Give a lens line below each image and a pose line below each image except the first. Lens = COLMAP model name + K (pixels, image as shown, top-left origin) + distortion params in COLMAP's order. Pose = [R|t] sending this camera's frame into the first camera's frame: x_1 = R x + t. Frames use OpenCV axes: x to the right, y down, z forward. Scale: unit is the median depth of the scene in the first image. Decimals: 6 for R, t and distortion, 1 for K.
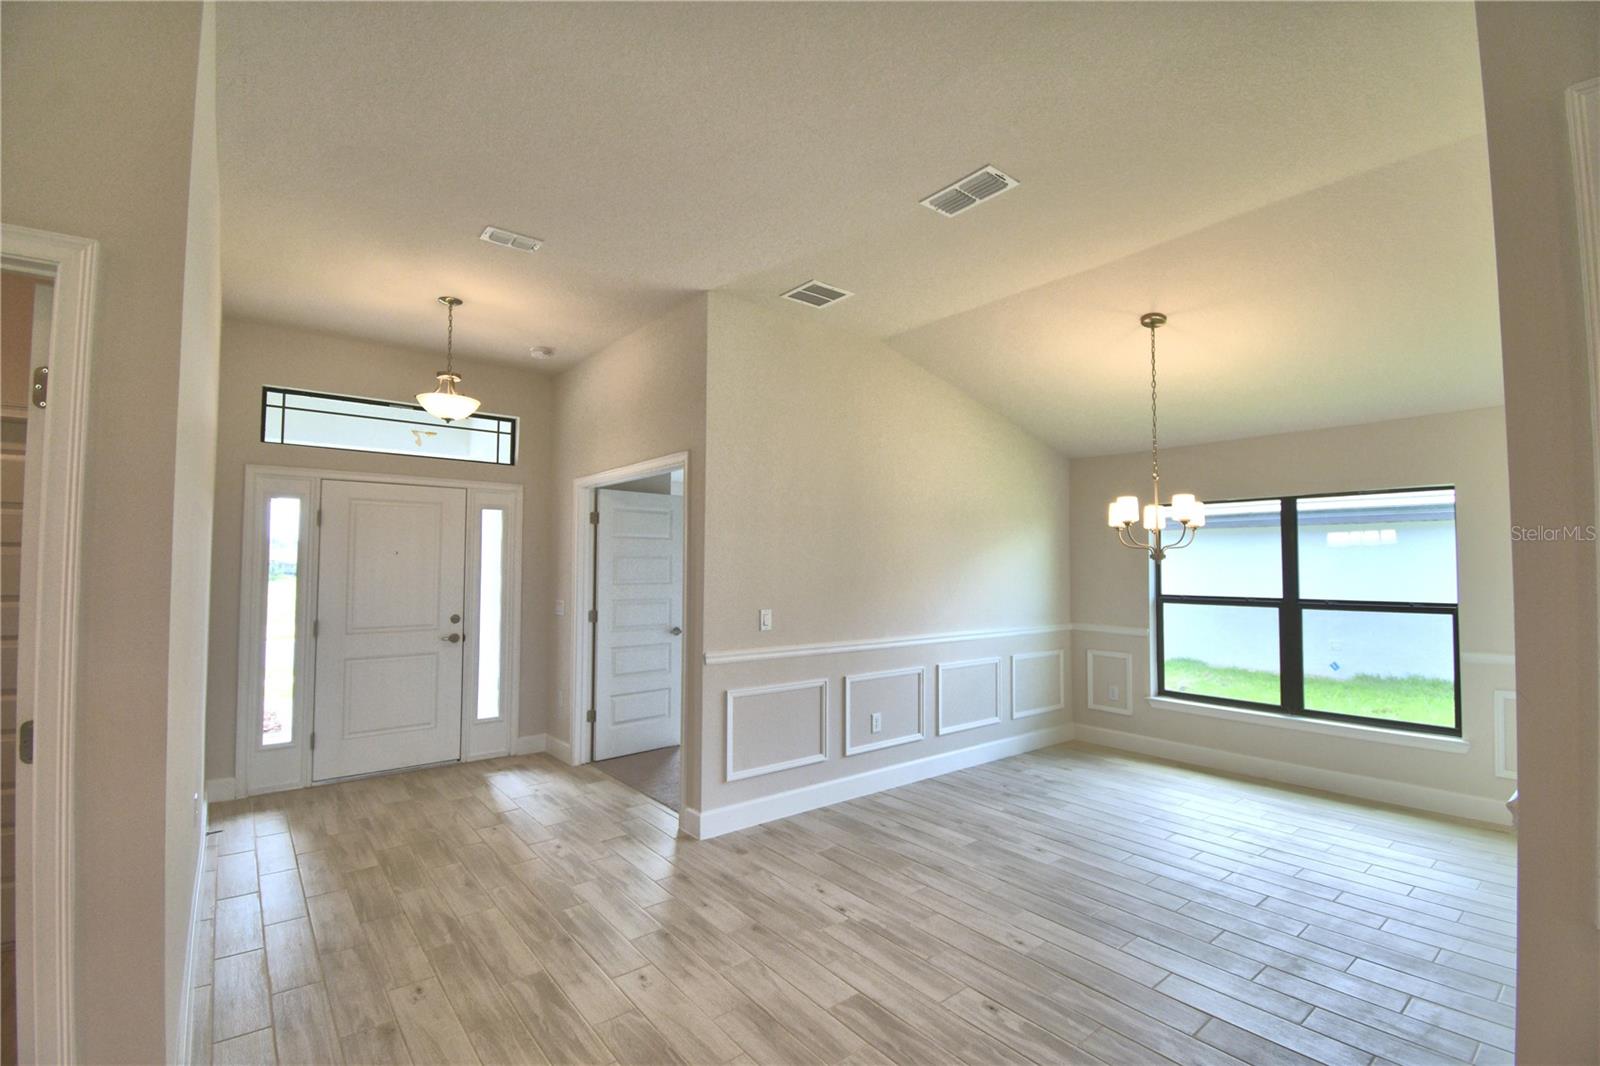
lens RADIAL K [[715.4, 0, 800.0], [0, 715.4, 533.0], [0, 0, 1]] dist [-0.000351, -0.000056]
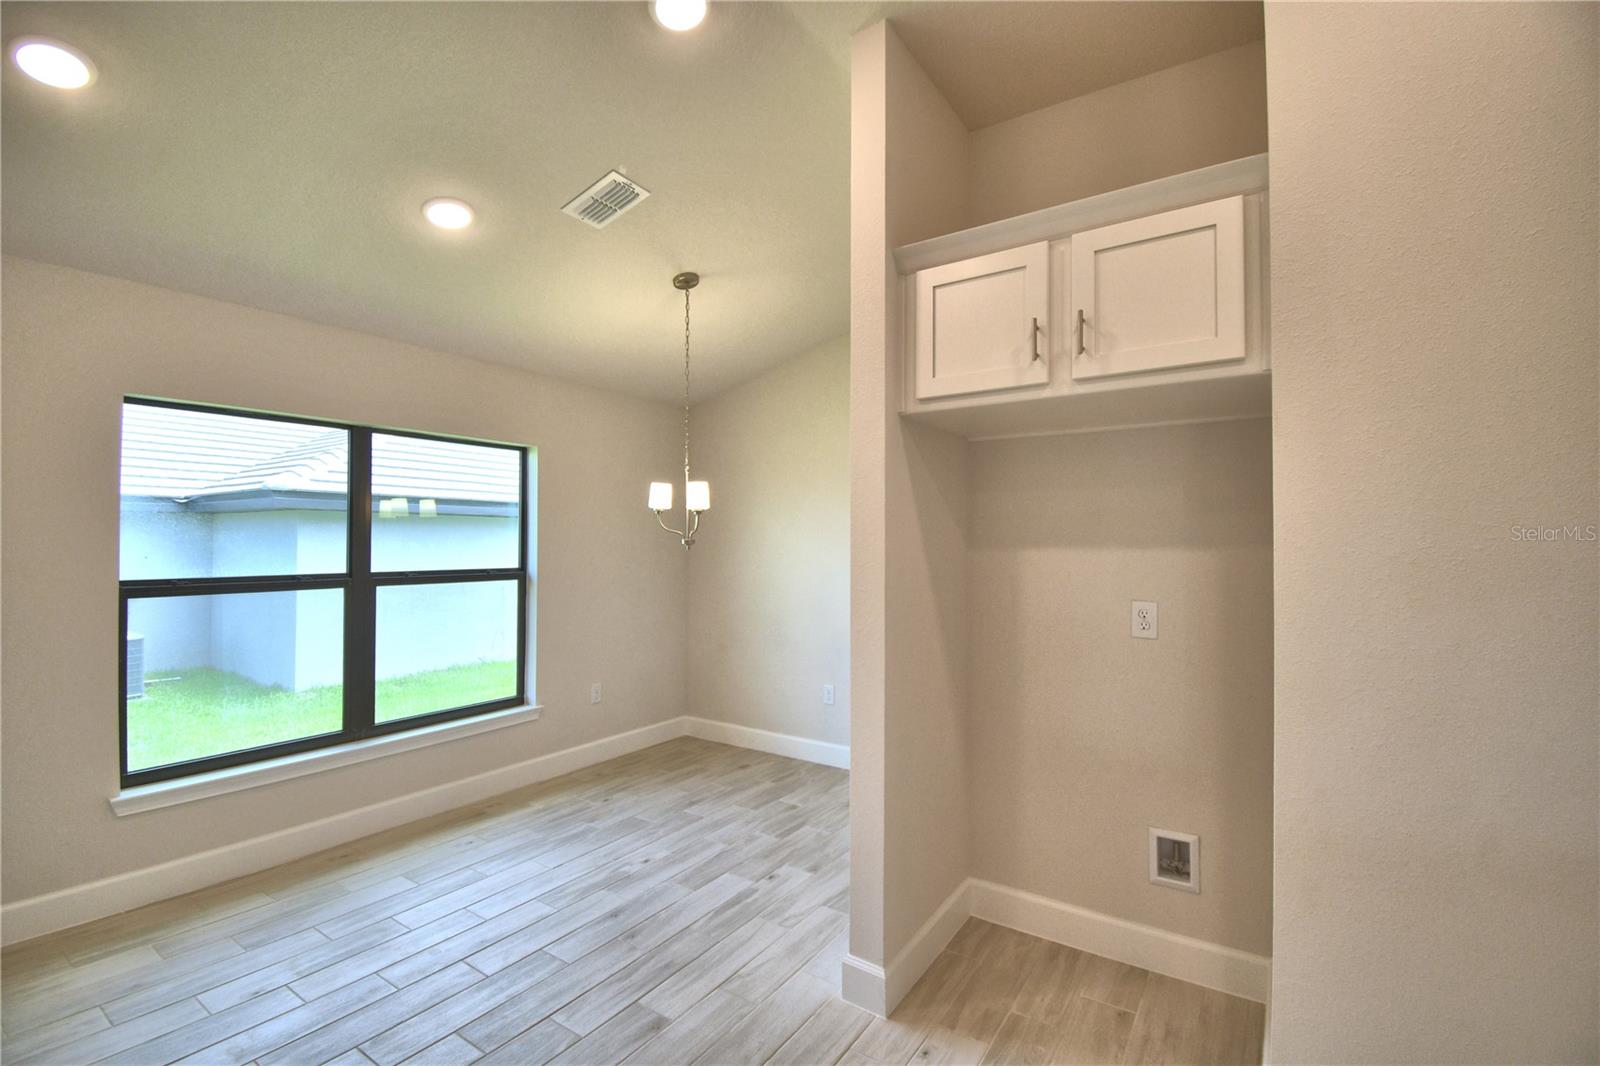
lens RADIAL K [[704.9, 0, 800.0], [0, 704.9, 533.0], [0, 0, 1]] dist [-0.000247, -0.000048]
pose [[-0.288021, 0.016917, 0.957475, -0.096305], [-0.052741, 0.998046, -0.033499, 0.053409], [-0.956171, -0.060146, -0.286566, 0.792809]]
